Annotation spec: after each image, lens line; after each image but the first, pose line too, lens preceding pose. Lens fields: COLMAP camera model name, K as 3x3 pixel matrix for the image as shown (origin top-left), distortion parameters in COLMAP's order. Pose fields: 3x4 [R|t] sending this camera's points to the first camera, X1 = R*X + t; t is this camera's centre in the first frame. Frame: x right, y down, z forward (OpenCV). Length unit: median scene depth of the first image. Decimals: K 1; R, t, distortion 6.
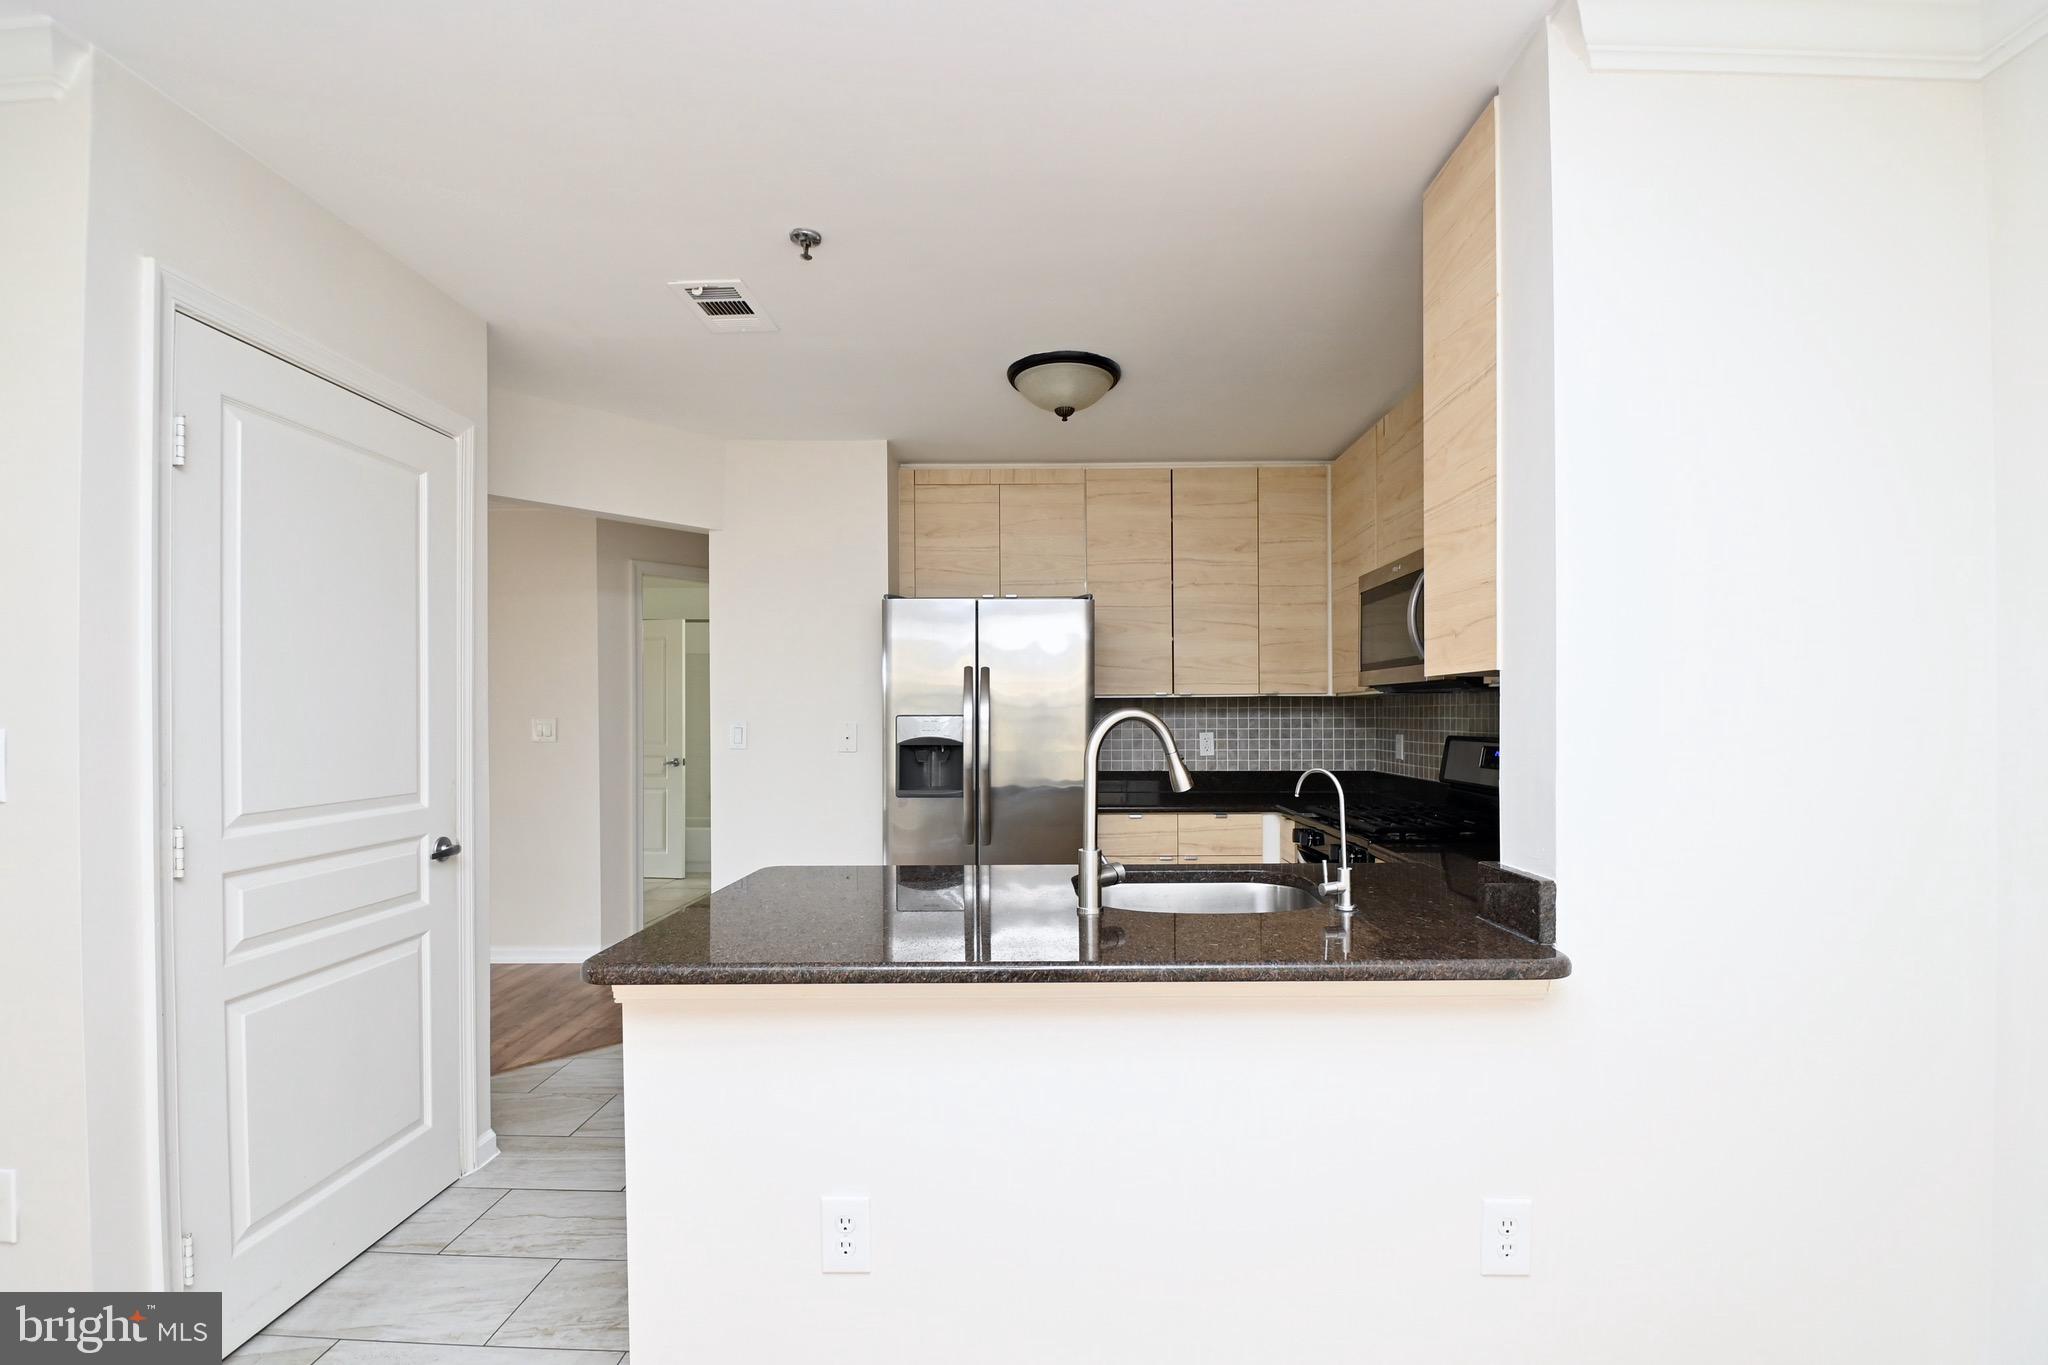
lens RADIAL K [[920.9, 0, 1023.6], [0, 920.9, 707.8], [0, 0, 1]] dist [0.018059, -0.016561]
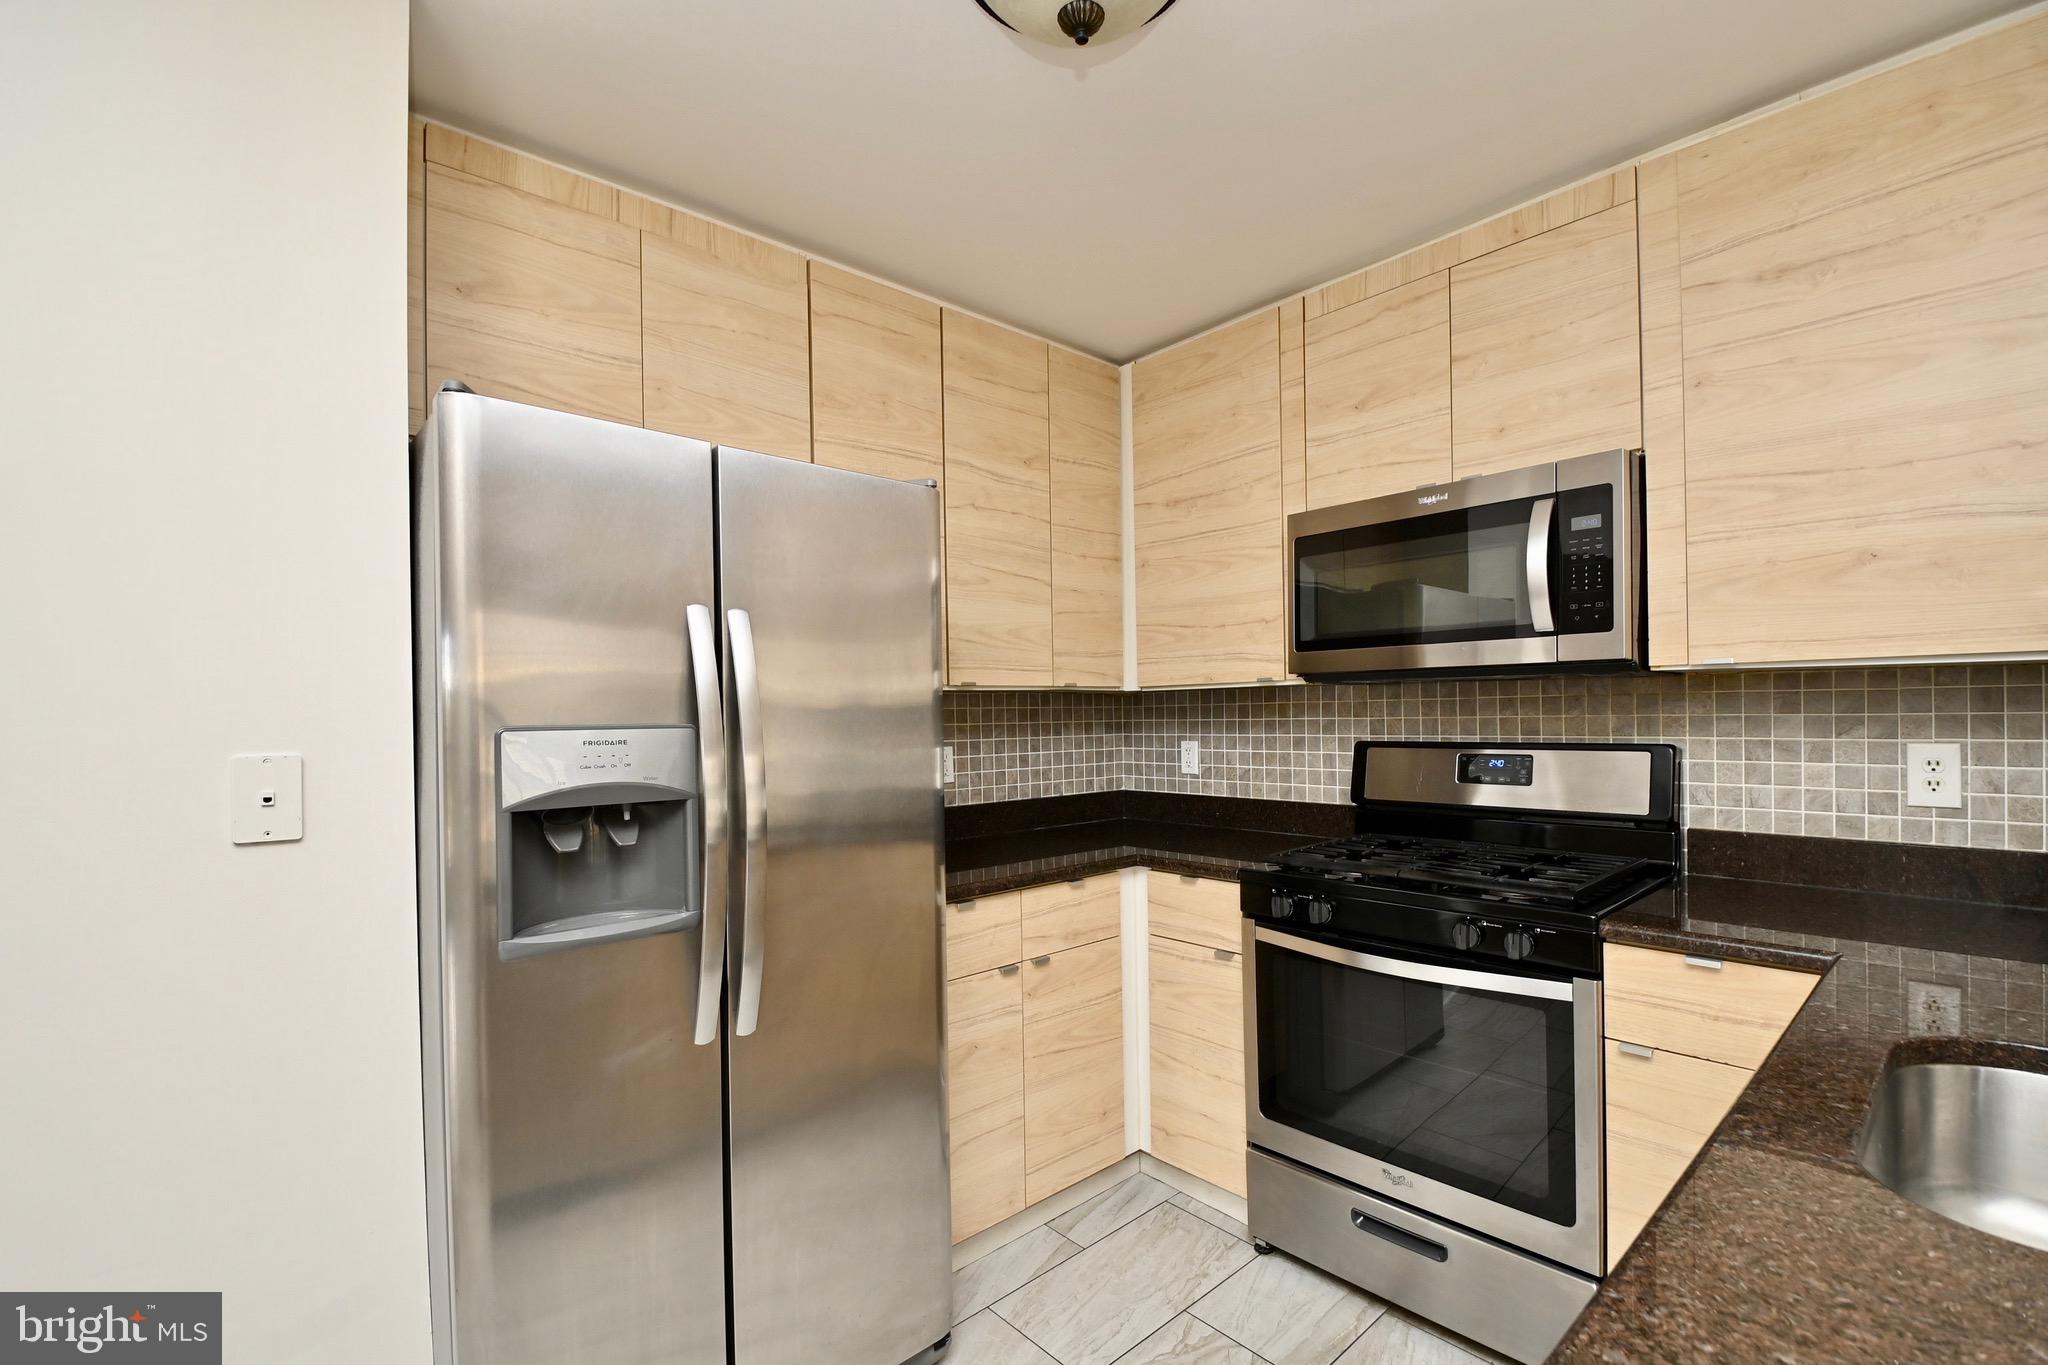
lens RADIAL K [[920.9, 0, 1047.5], [0, 920.9, 711.4], [0, 0, 1]] dist [0.018059, -0.016561]
pose [[0.718841, -0.005792, 0.695150, -0.206562], [0.008014, 0.999968, 0.000044, 0.002836], [-0.695128, 0.005540, 0.718864, 0.527416]]
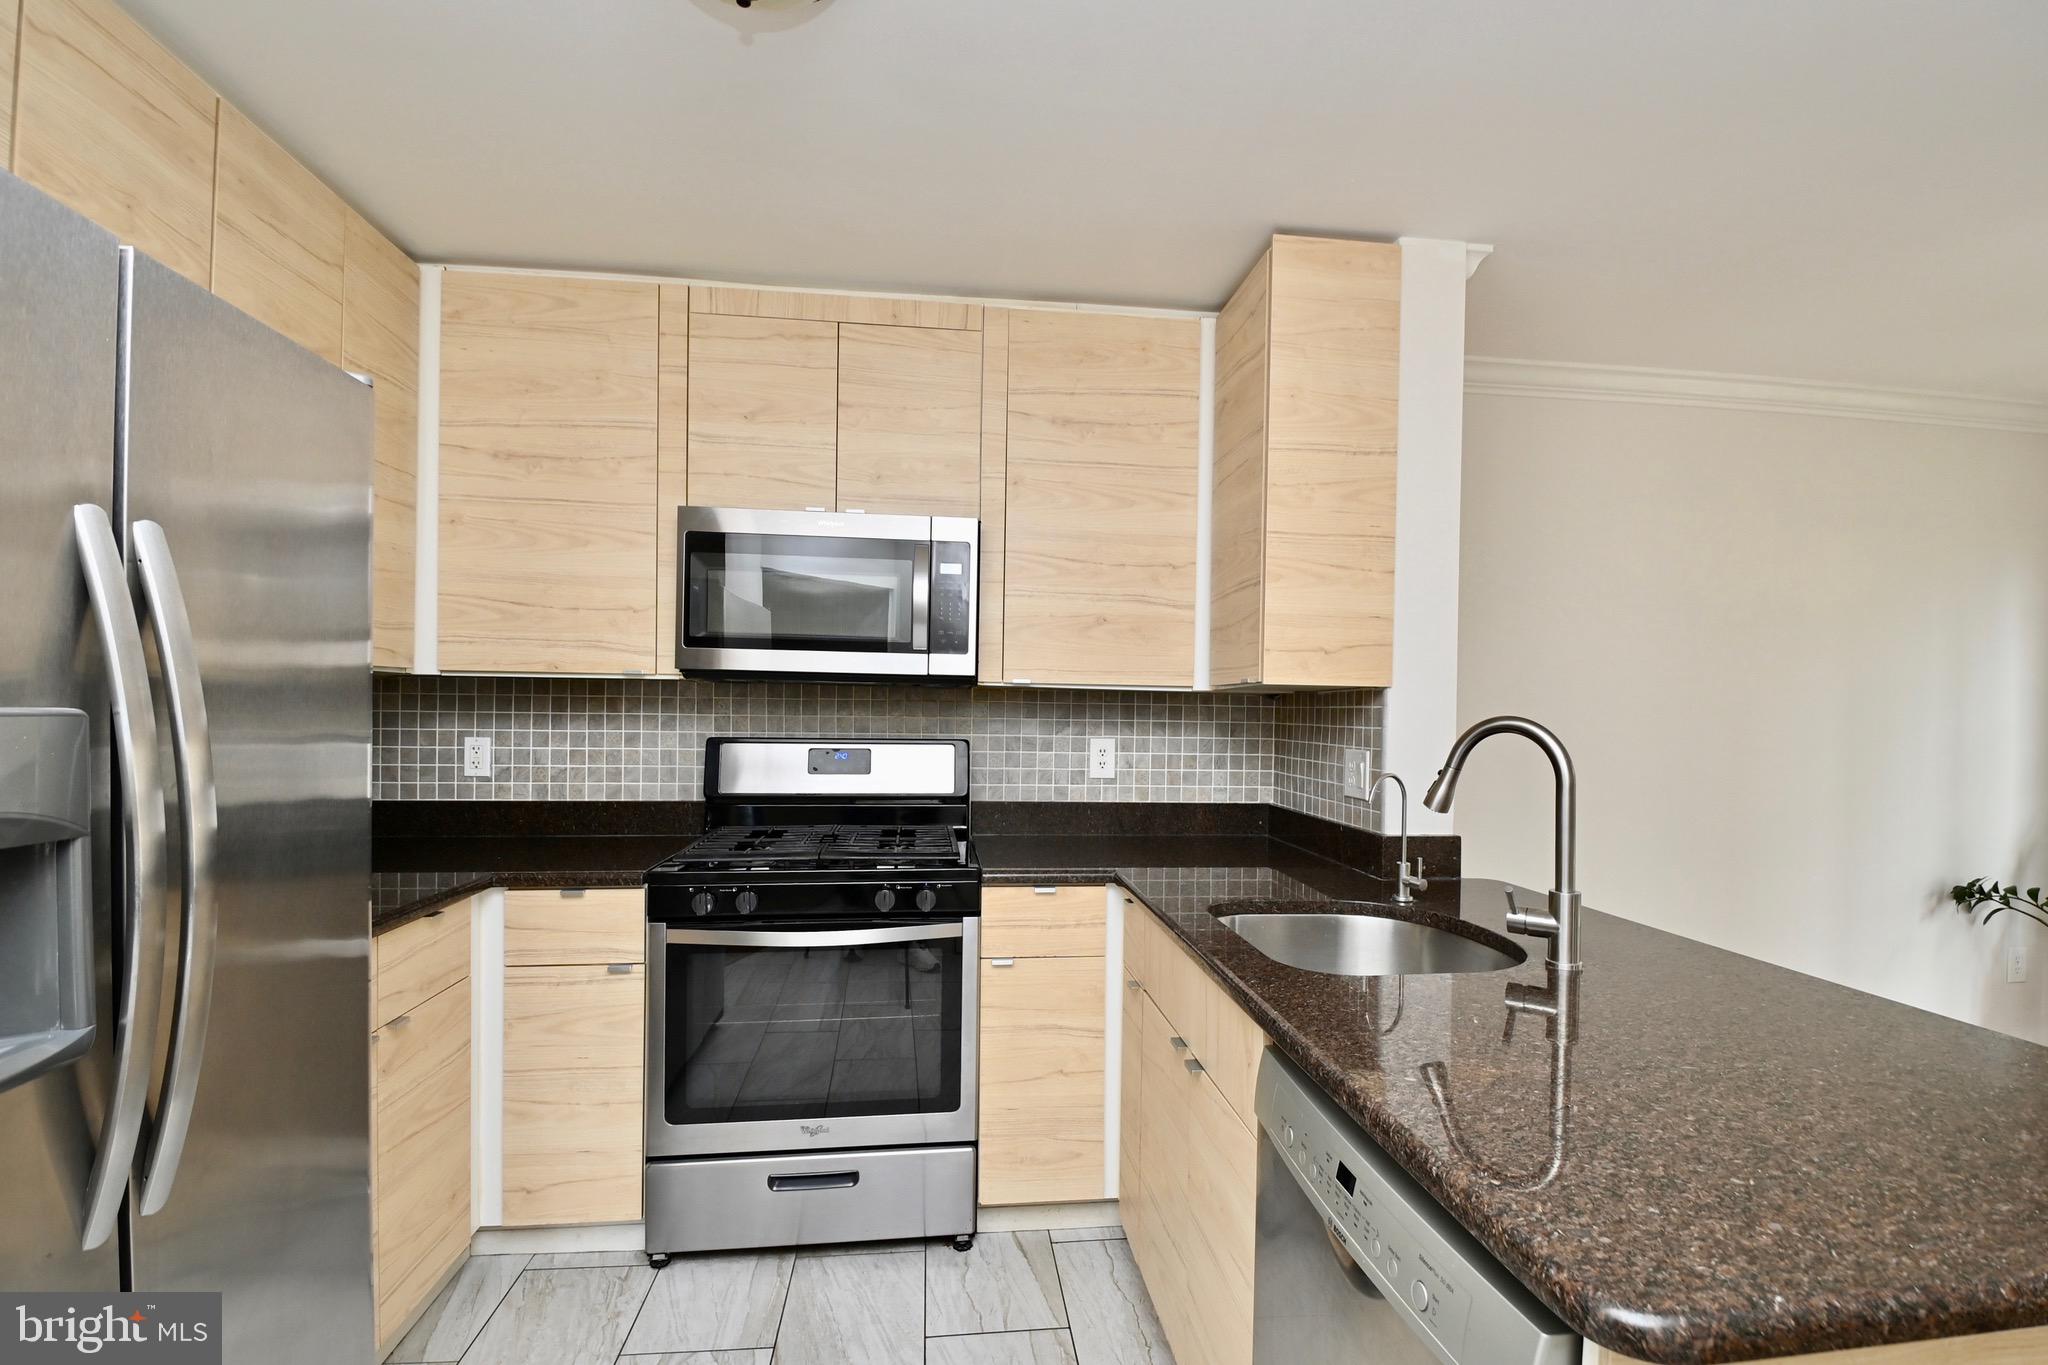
lens RADIAL K [[920.9, 0, 1050.4], [0, 920.9, 718.9], [0, 0, 1]] dist [0.018059, -0.016561]
pose [[-0.156417, -0.006278, 0.987671, -0.290051], [-0.021750, 0.999759, 0.002911, 0.004898], [-0.987452, -0.021027, -0.156516, 0.699984]]
